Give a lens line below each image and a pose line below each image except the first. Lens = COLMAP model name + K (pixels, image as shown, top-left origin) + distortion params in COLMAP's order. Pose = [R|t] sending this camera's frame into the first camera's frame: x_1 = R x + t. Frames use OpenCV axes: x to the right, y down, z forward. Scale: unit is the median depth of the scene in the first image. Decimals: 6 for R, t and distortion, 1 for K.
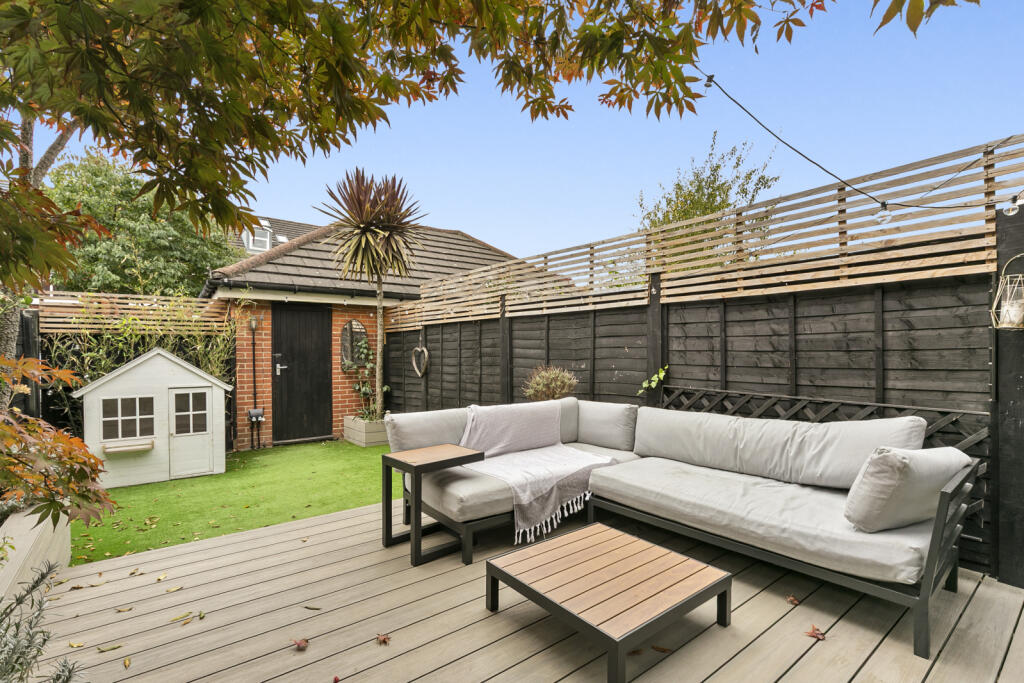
lens RADIAL K [[465.4, 0, 503.0], [0, 465.4, 348.1], [0, 0, 1]] dist [0.001712, -0.000177]
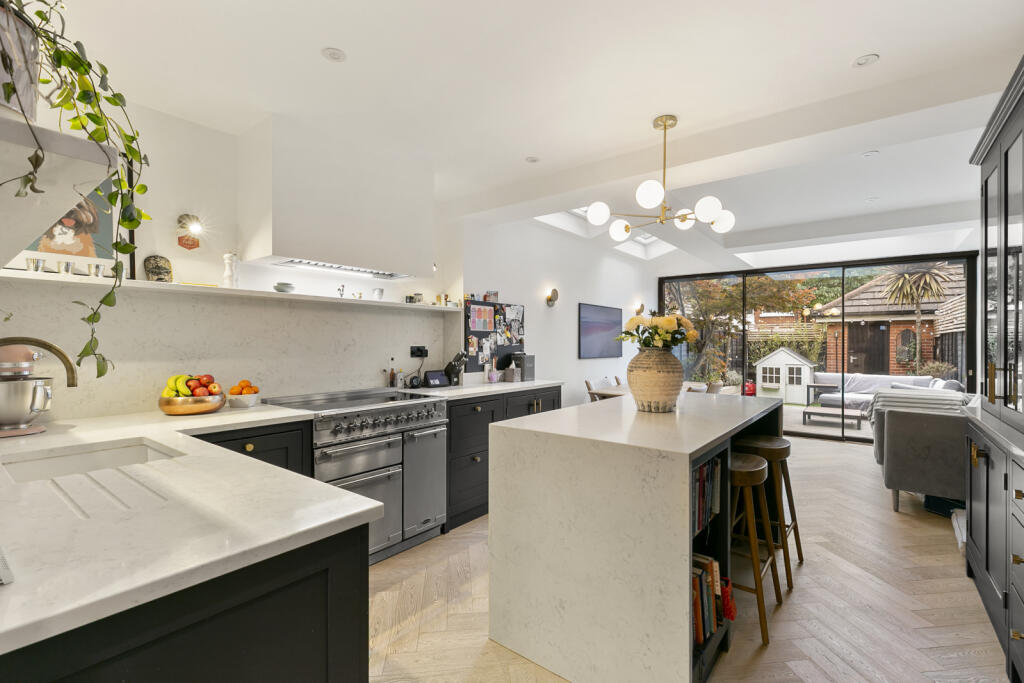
lens RADIAL K [[465.4, 0, 503.0], [0, 465.4, 348.1], [0, 0, 1]] dist [0.001712, -0.000177]
pose [[0.244352, 0.011499, -0.969618, 1.151220], [0.002180, 0.999921, 0.012408, -0.028274], [0.969684, -0.005145, 0.244308, -0.917011]]
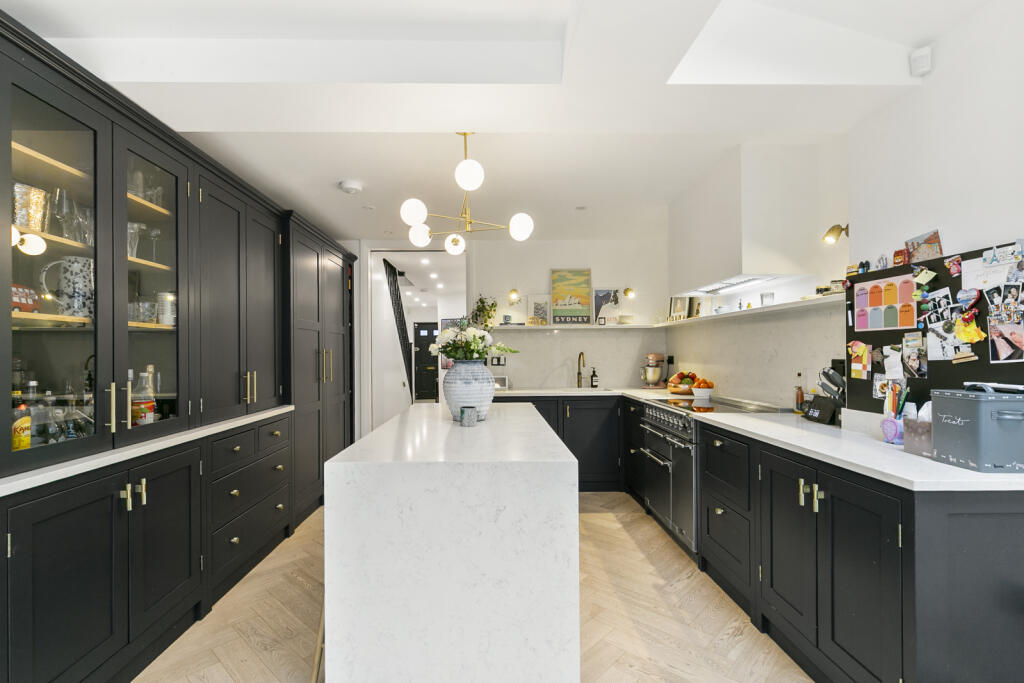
lens RADIAL K [[465.4, 0, 503.0], [0, 465.4, 348.1], [0, 0, 1]] dist [0.001712, -0.000177]
pose [[-0.809944, 0.010440, 0.586414, 0.425693], [0.005330, 0.999931, -0.010440, -0.030784], [-0.586483, -0.005330, -0.809944, -0.281944]]
